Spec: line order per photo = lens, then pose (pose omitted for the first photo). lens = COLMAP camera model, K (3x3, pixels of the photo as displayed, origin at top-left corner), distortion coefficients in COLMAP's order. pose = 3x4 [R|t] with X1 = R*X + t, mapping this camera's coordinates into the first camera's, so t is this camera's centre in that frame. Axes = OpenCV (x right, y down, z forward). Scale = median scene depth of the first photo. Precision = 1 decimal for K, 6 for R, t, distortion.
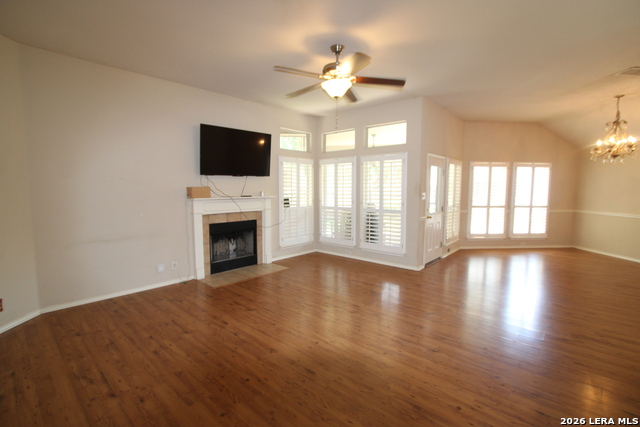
lens RADIAL K [[294.2, 0, 320.0], [0, 294.2, 213.1], [0, 0, 1]] dist [-0.011120, 0.001564]
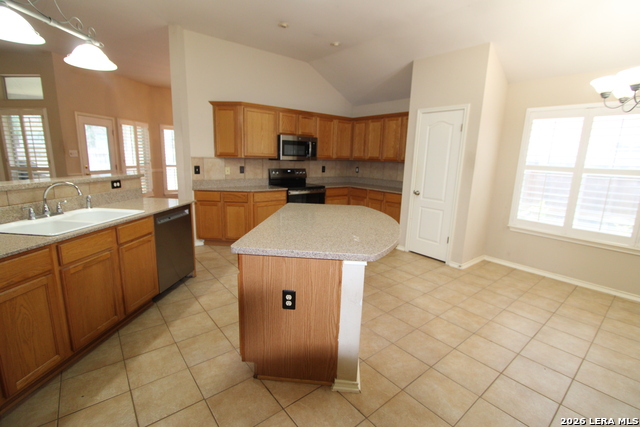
lens RADIAL K [[294.2, 0, 318.2], [0, 294.2, 215.0], [0, 0, 1]] dist [-0.011120, 0.001564]
pose [[0.825335, -0.089393, 0.557522, 0.439381], [0.020465, 0.991475, 0.128676, 0.039427], [-0.564273, -0.094791, 0.820129, -0.337132]]
